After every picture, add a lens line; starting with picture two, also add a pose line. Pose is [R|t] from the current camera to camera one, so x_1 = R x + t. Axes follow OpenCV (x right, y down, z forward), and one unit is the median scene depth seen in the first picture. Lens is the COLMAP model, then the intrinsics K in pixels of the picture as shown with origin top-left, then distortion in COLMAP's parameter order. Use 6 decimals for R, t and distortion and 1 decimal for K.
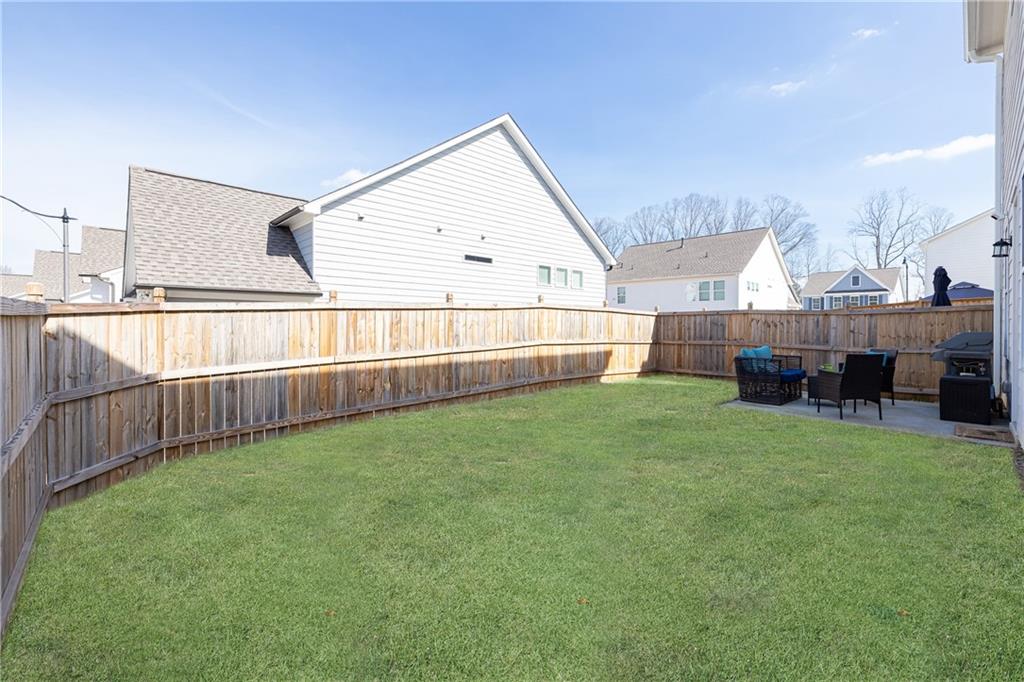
lens RADIAL K [[461.1, 0, 511.8], [0, 461.1, 331.4], [0, 0, 1]] dist [0.000910, 0.000064]
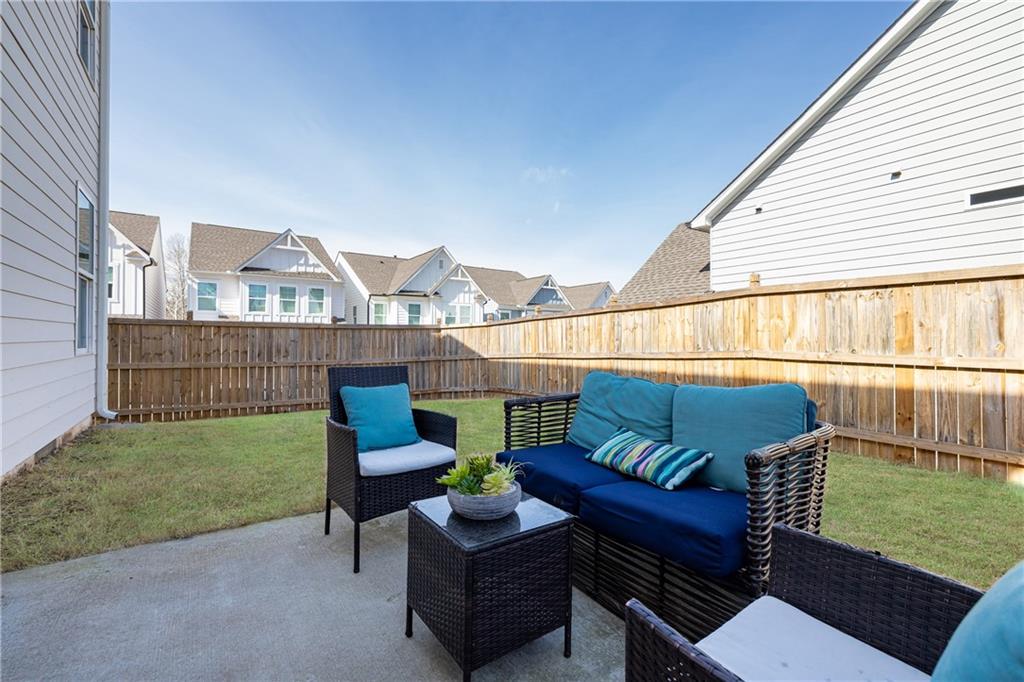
lens RADIAL K [[432.0, 0, 511.5], [0, 432.0, 336.9], [0, 0, 1]] dist [0.004166, -0.000558]
pose [[-0.158557, -0.007206, -0.987324, 0.844652], [-0.015558, 0.999867, -0.004799, 0.011154], [0.987227, 0.014600, -0.158648, 1.013745]]
